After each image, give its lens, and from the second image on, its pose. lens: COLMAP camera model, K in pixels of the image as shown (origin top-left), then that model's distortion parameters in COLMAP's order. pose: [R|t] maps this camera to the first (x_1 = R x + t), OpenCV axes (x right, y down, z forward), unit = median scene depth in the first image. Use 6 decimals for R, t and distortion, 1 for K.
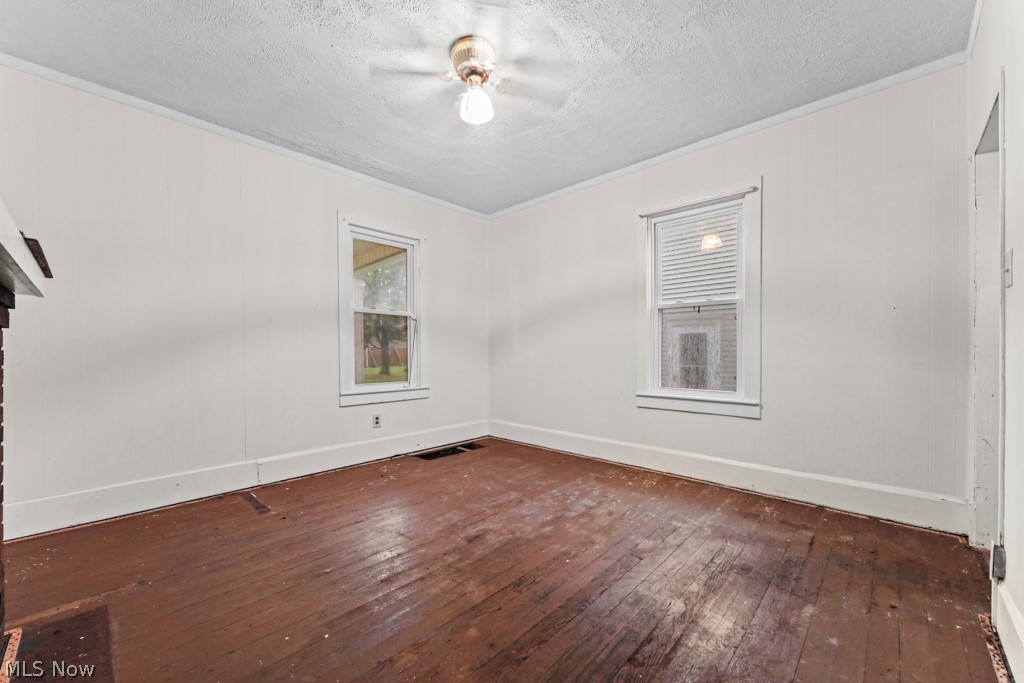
lens RADIAL K [[399.0, 0, 509.8], [0, 399.0, 350.0], [0, 0, 1]] dist [0.009308, -0.000271]
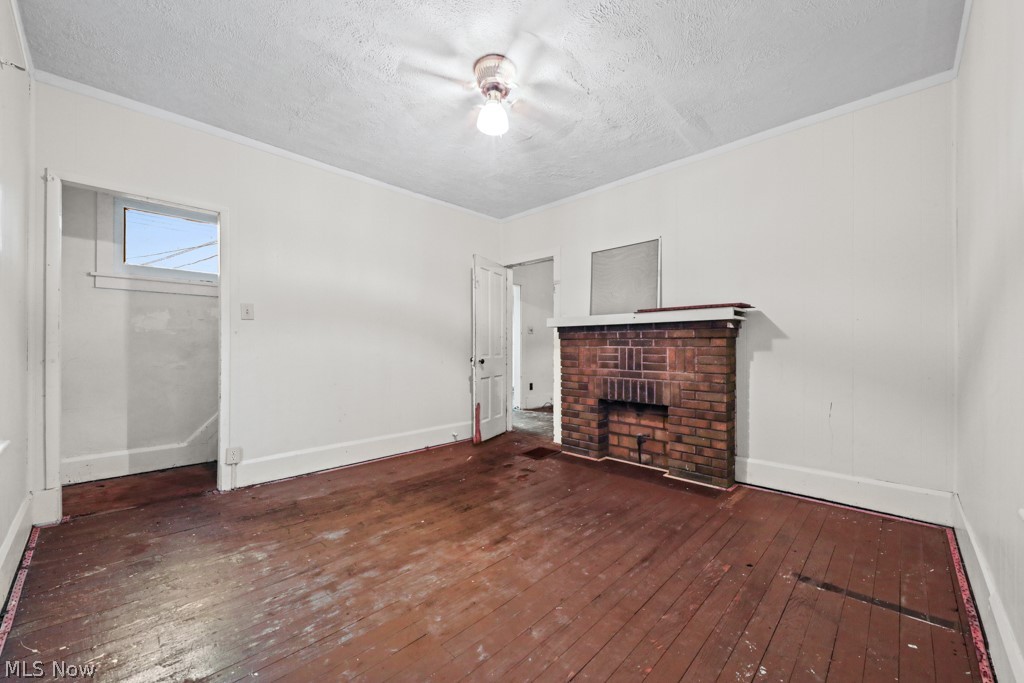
lens RADIAL K [[399.0, 0, 509.8], [0, 399.0, 350.0], [0, 0, 1]] dist [0.009308, -0.000271]
pose [[-0.999827, 0.002220, 0.018457, -0.119982], [0.002330, 0.999980, 0.005928, -0.001708], [-0.018443, 0.005970, -0.999812, 1.836448]]
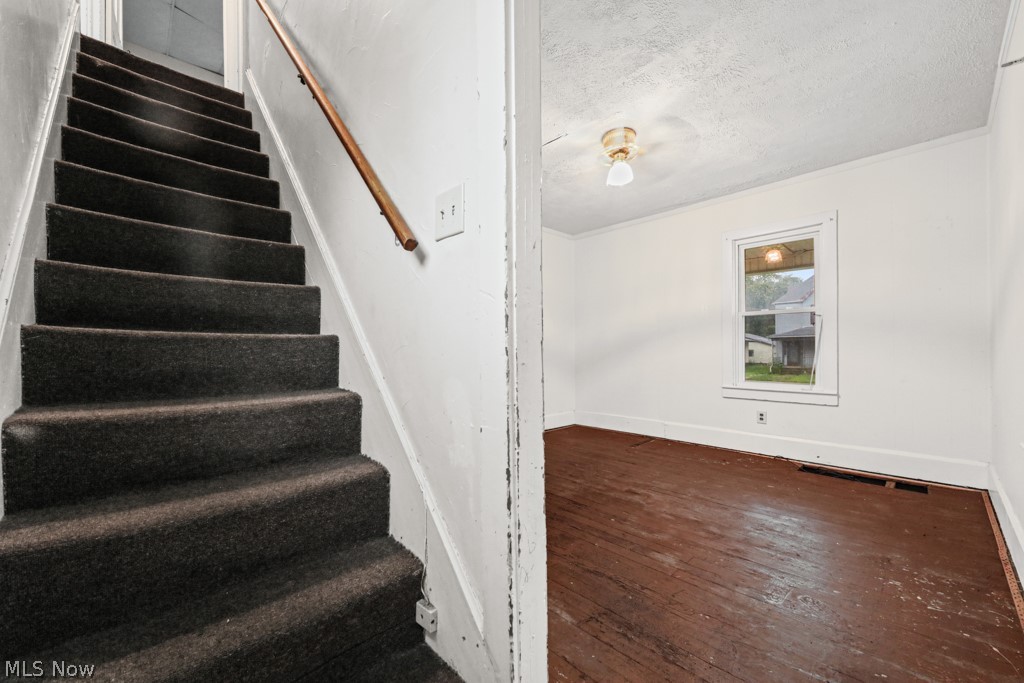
lens RADIAL K [[399.0, 0, 509.8], [0, 399.0, 350.0], [0, 0, 1]] dist [0.009308, -0.000271]
pose [[-0.056407, 0.000721, -0.998408, 1.173243], [0.006795, 0.999977, 0.000338, -0.005583], [0.998385, -0.006766, -0.056410, 0.625340]]
